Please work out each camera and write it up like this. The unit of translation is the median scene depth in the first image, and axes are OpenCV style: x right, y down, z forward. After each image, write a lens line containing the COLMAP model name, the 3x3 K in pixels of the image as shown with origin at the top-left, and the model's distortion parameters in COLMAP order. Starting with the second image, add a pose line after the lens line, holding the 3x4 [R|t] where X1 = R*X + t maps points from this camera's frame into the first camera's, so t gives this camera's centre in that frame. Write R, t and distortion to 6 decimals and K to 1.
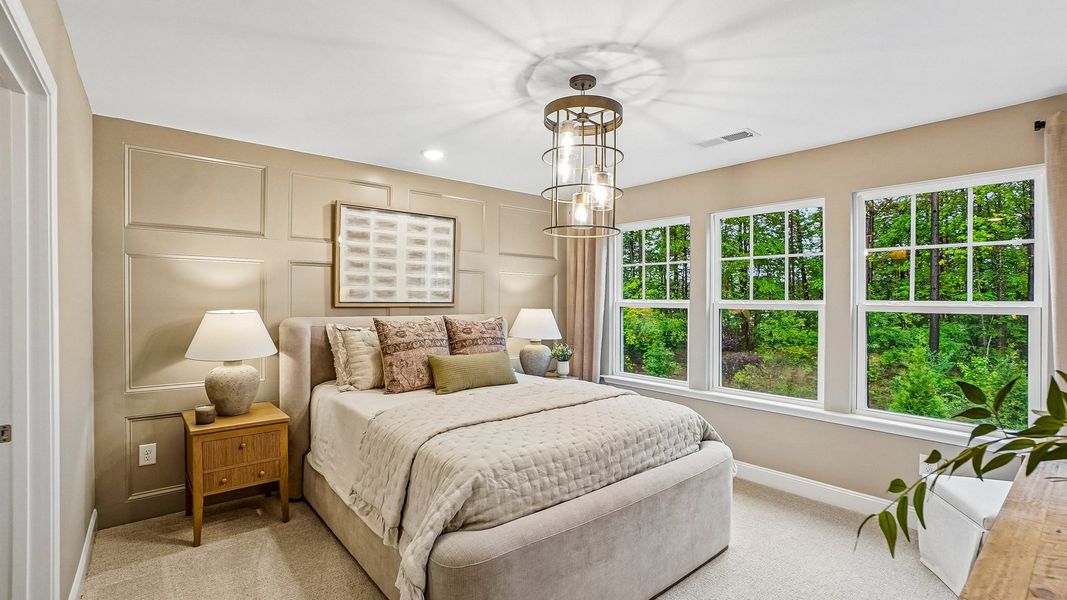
lens RADIAL K [[472.5, 0, 531.5], [0, 472.5, 299.5], [0, 0, 1]] dist [-0.002739, 0.000041]
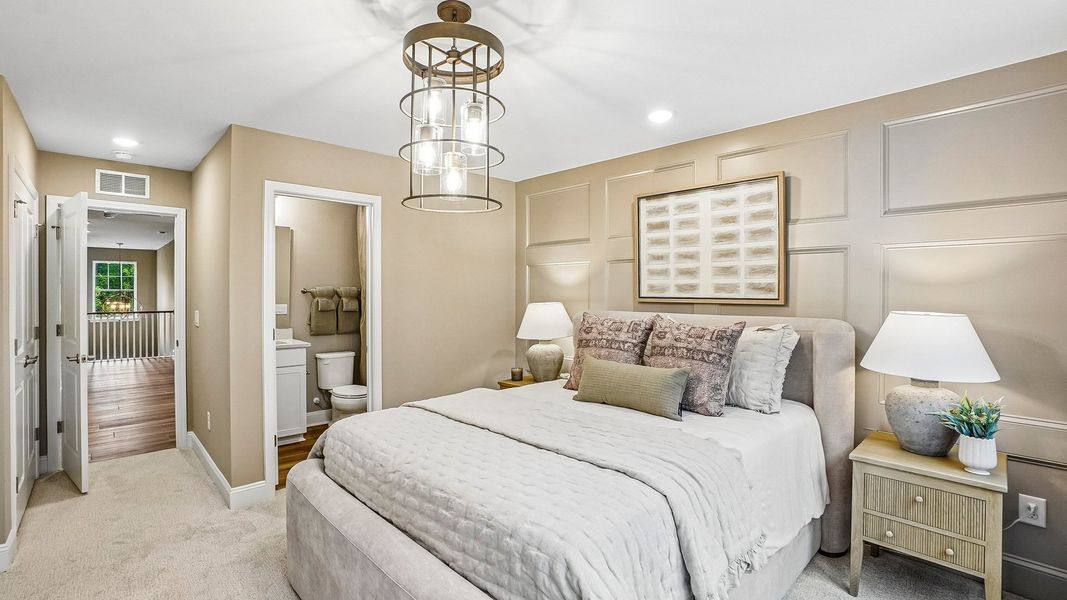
lens RADIAL K [[472.5, 0, 531.6], [0, 472.5, 297.3], [0, 0, 1]] dist [-0.002739, 0.000041]
pose [[0.121391, 0.004516, -0.992595, 0.506186], [-0.004059, 0.999984, 0.004053, 0.002982], [0.992597, 0.003537, 0.121407, 0.603665]]
